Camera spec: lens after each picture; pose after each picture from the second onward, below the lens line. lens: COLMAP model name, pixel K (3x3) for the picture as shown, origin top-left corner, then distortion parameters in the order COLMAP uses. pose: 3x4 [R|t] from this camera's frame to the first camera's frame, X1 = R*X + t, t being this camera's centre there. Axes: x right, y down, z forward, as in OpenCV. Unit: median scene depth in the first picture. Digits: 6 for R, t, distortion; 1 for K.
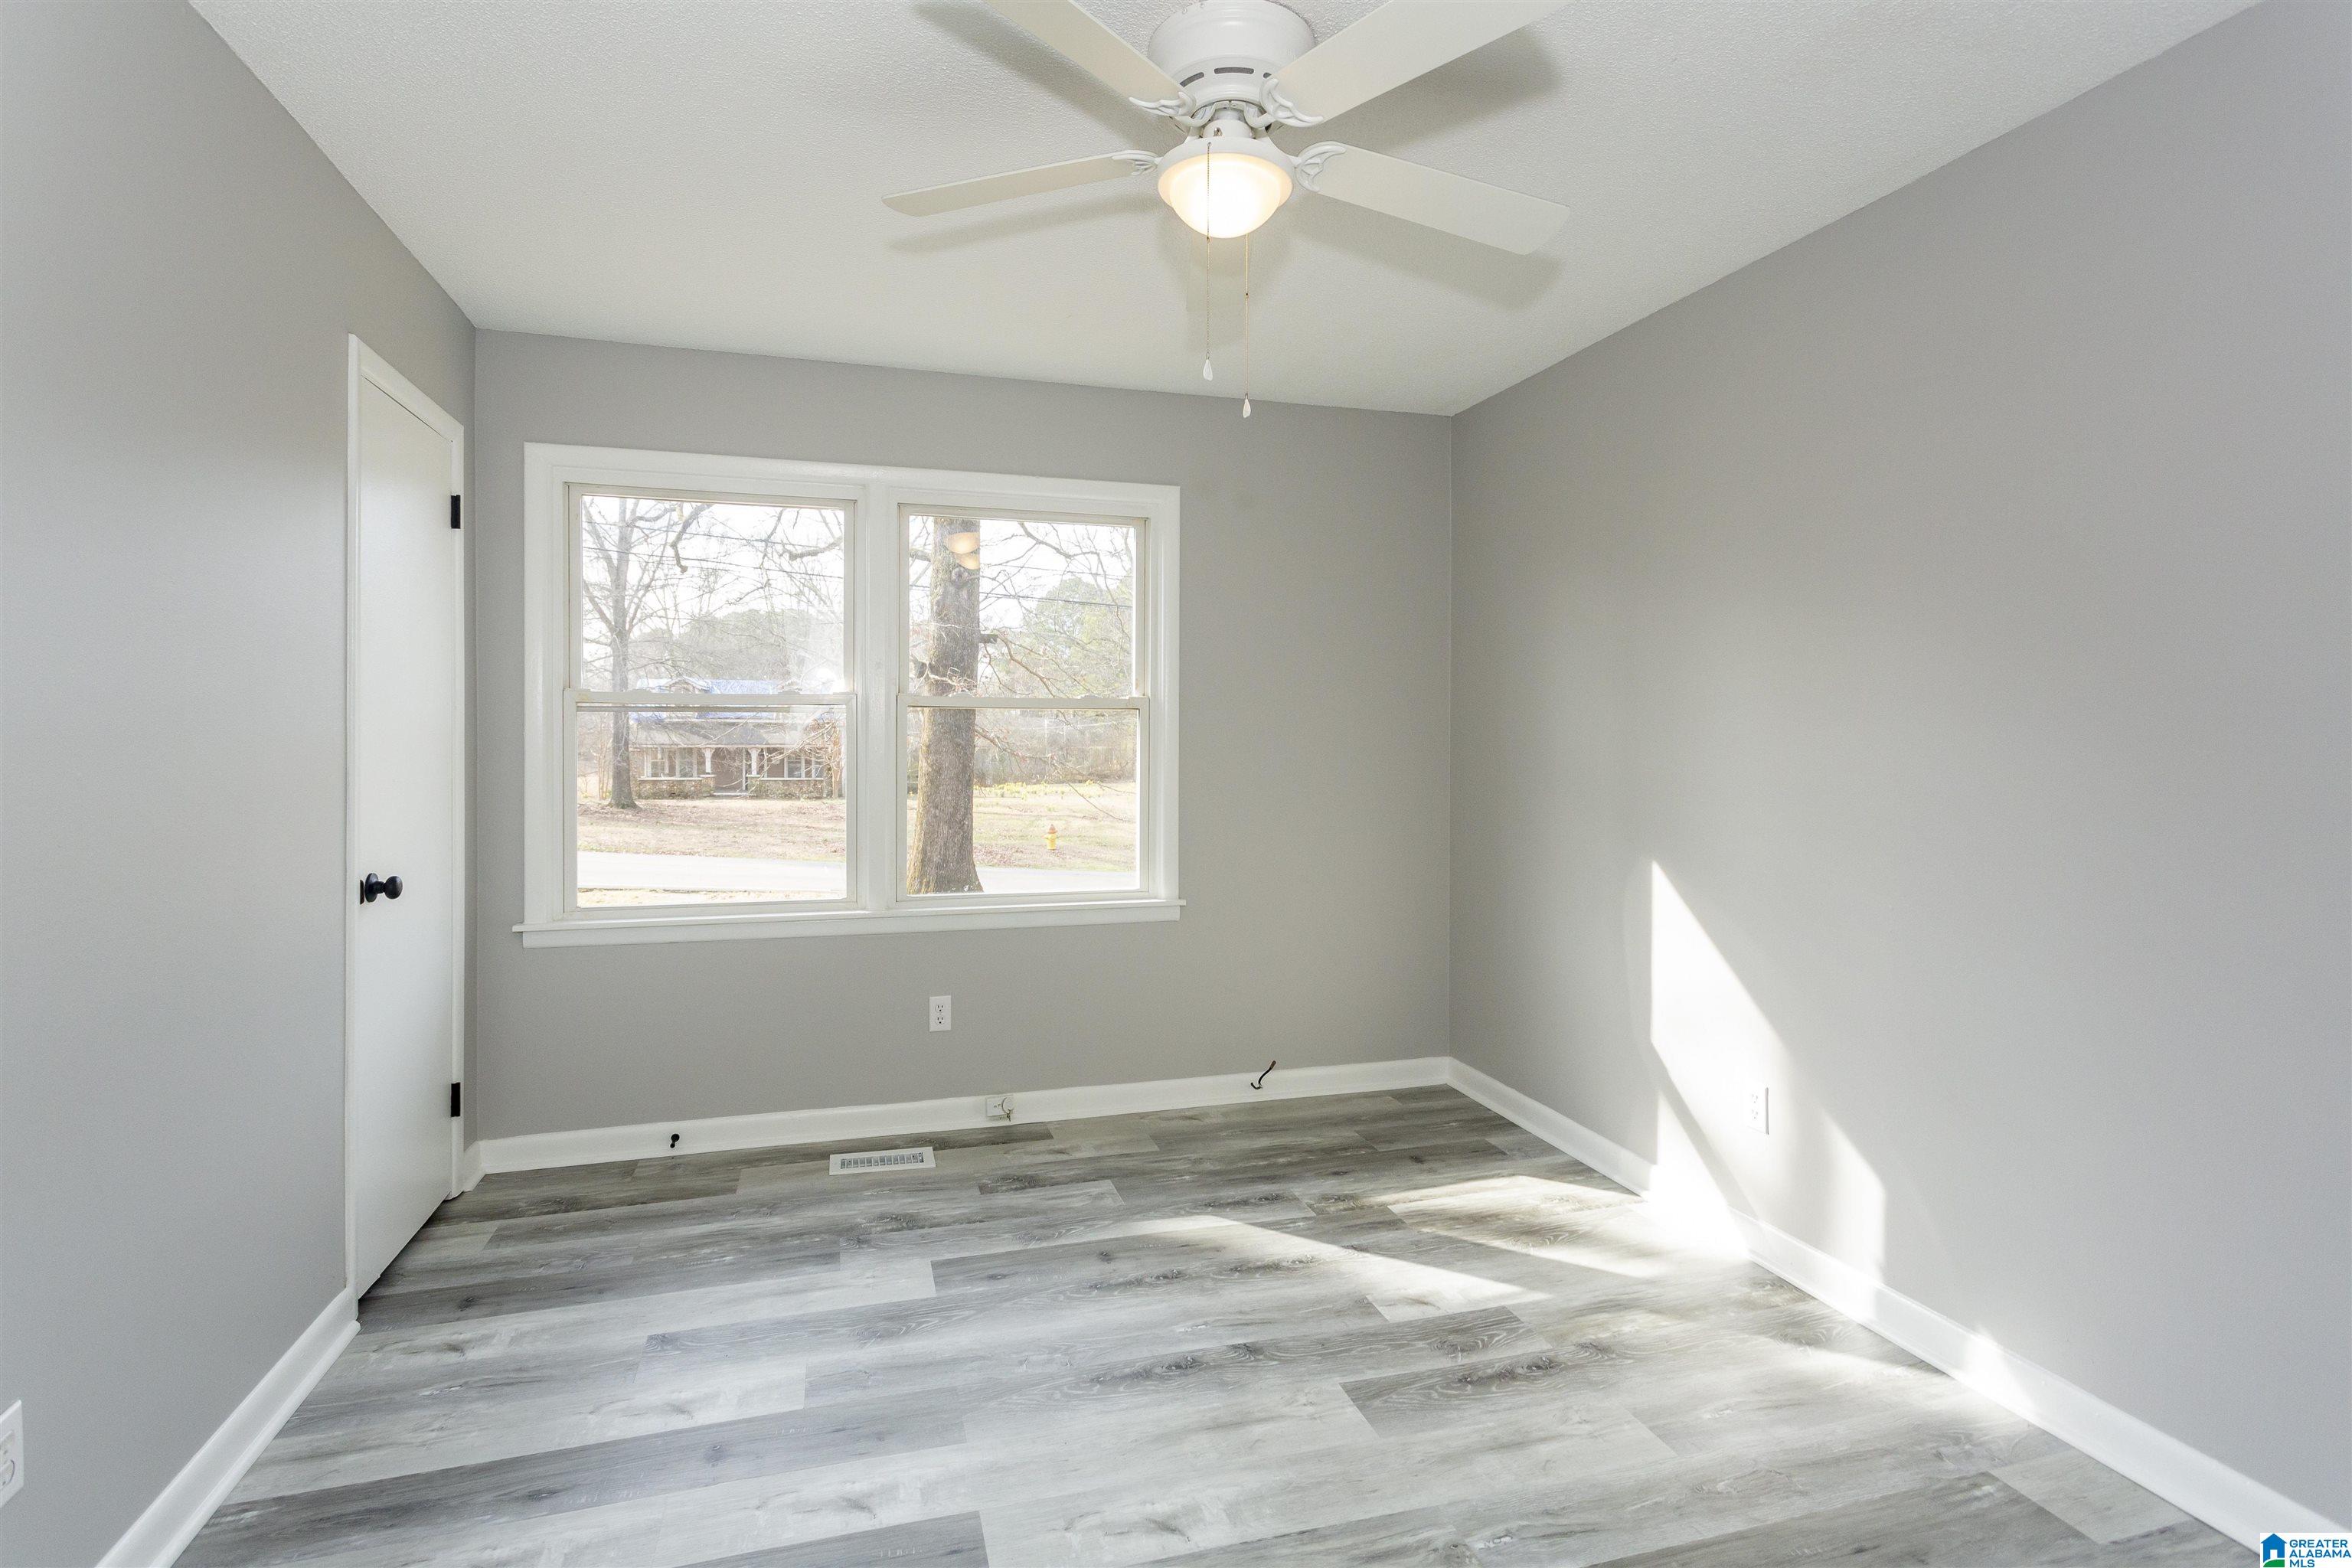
lens RADIAL K [[1126.8, 0, 1167.2], [0, 1126.8, 763.7], [0, 0, 1]] dist [0.004217, 0.001050]
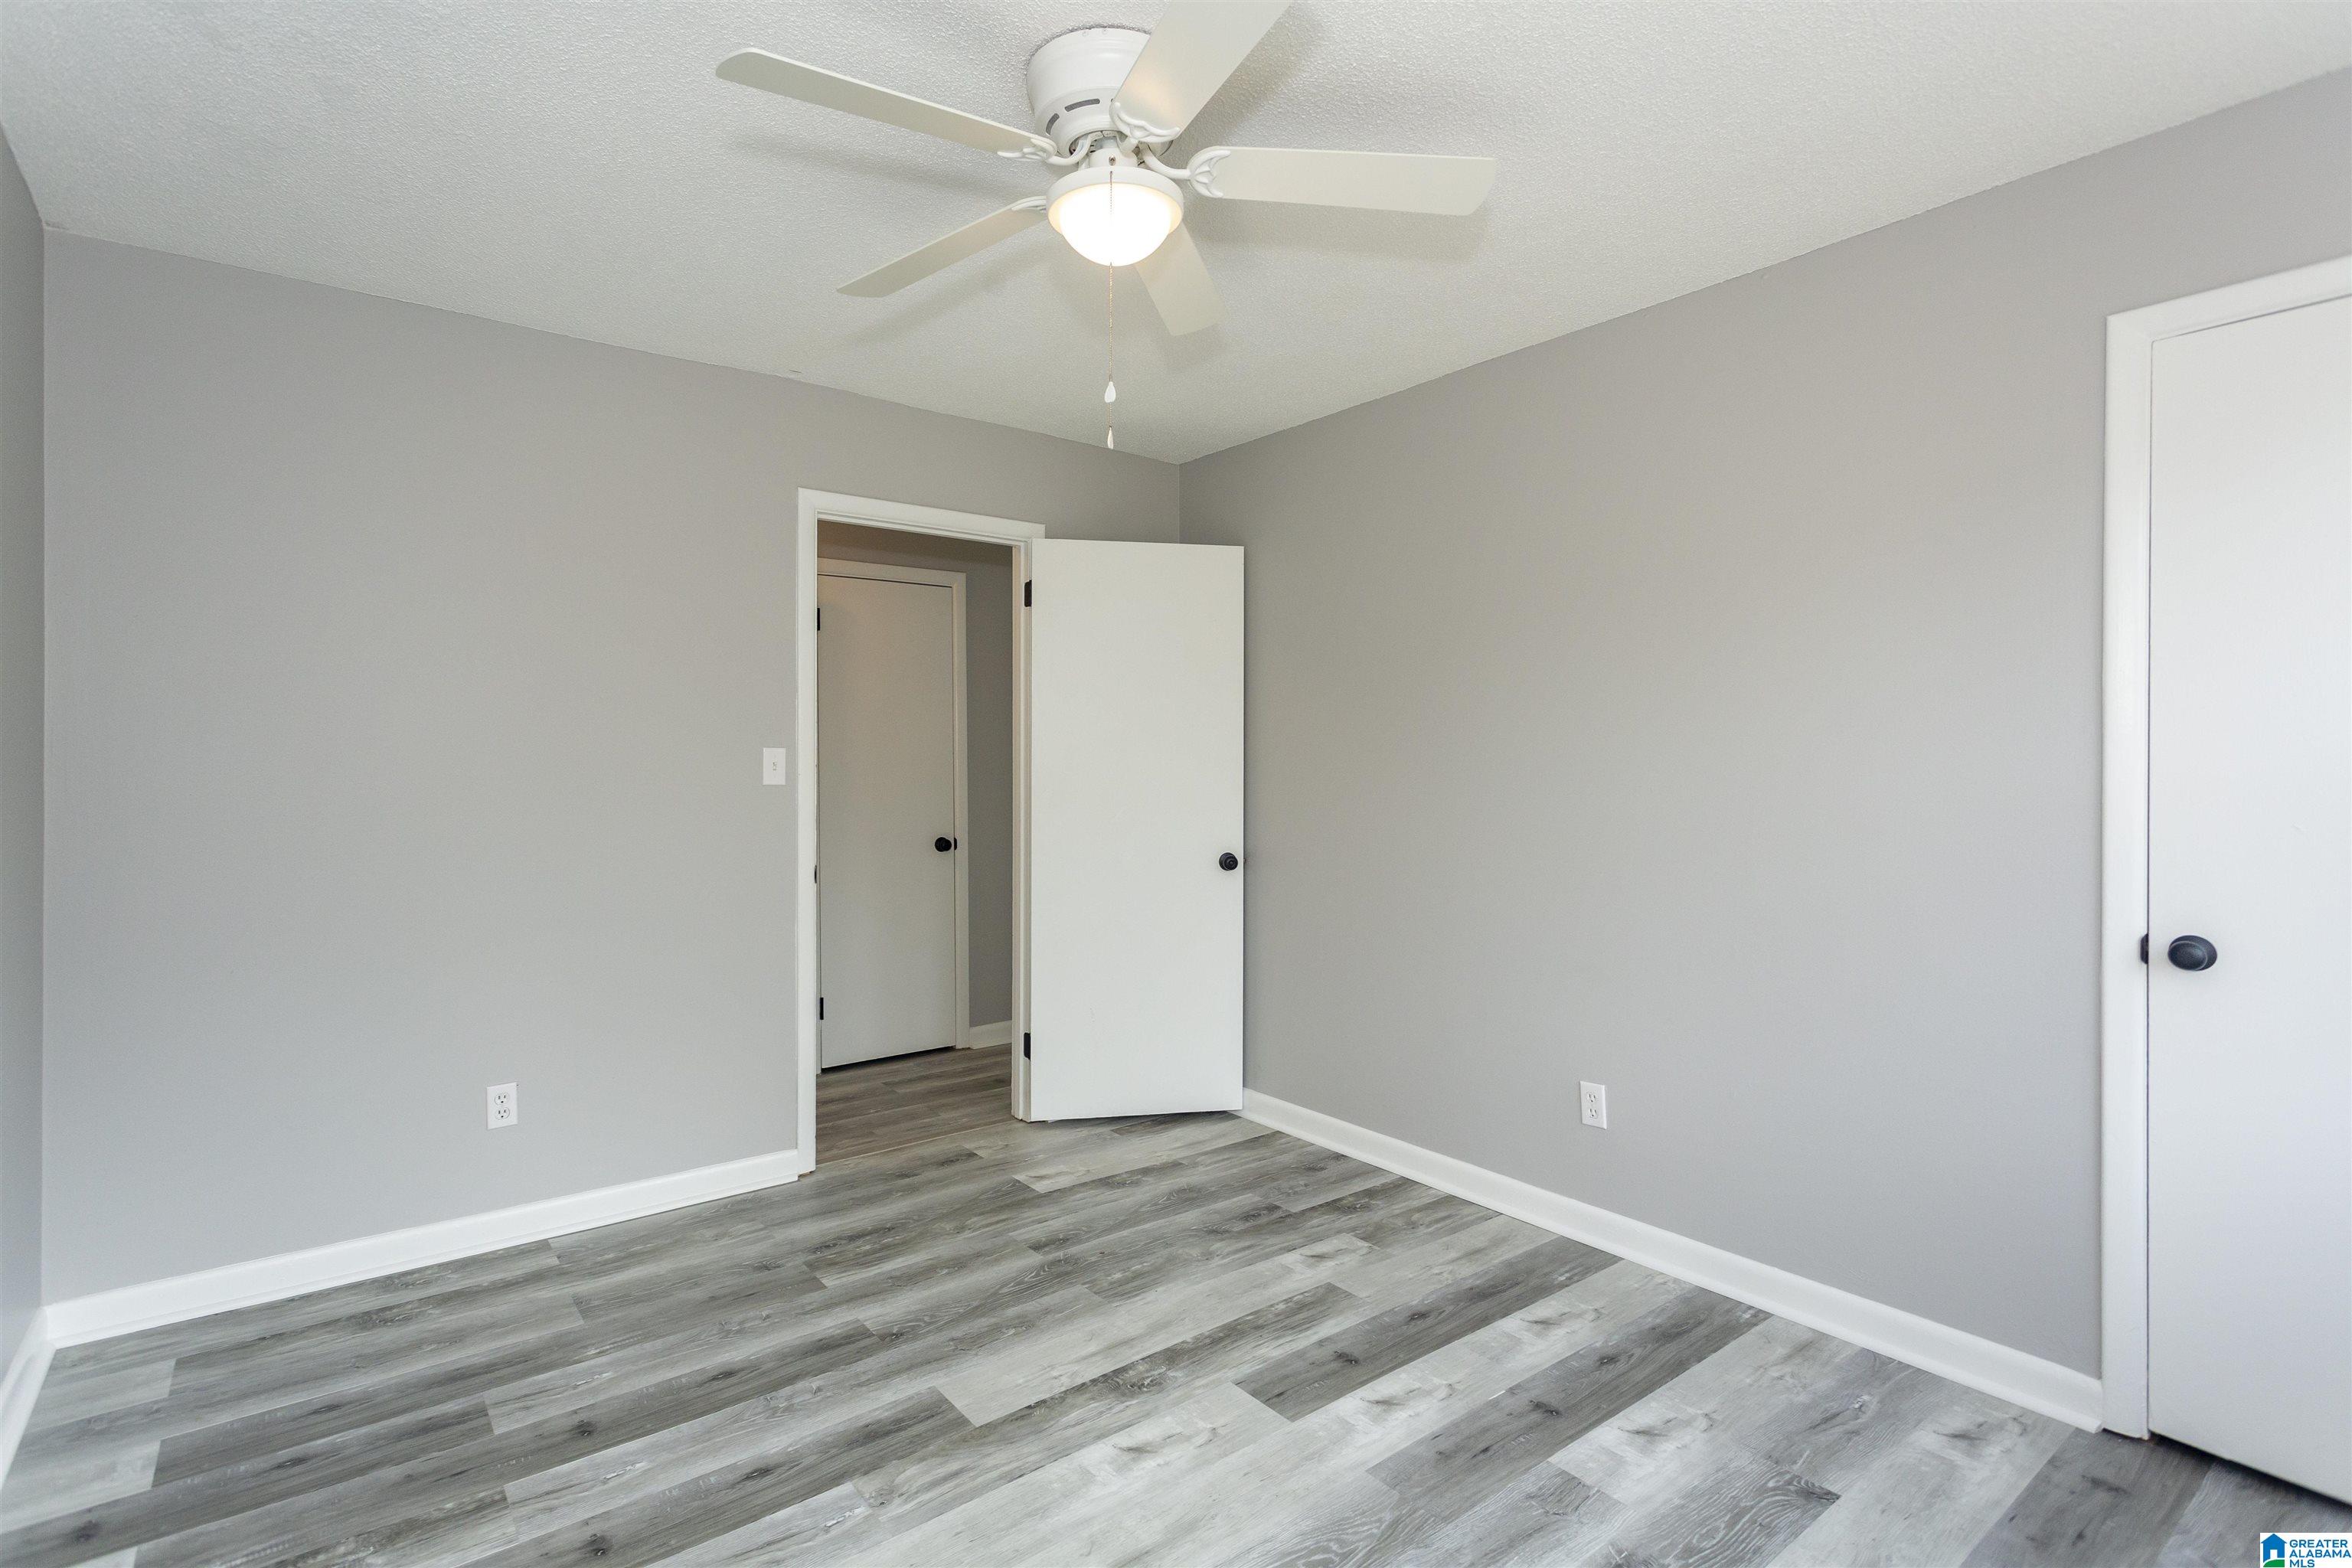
lens RADIAL K [[1126.8, 0, 1167.2], [0, 1126.8, 763.7], [0, 0, 1]] dist [0.004217, 0.001050]
pose [[-0.930586, -0.009313, -0.365954, 0.376044], [-0.013519, 0.999869, 0.008931, -0.032753], [0.365823, 0.013259, -0.930590, 1.957559]]
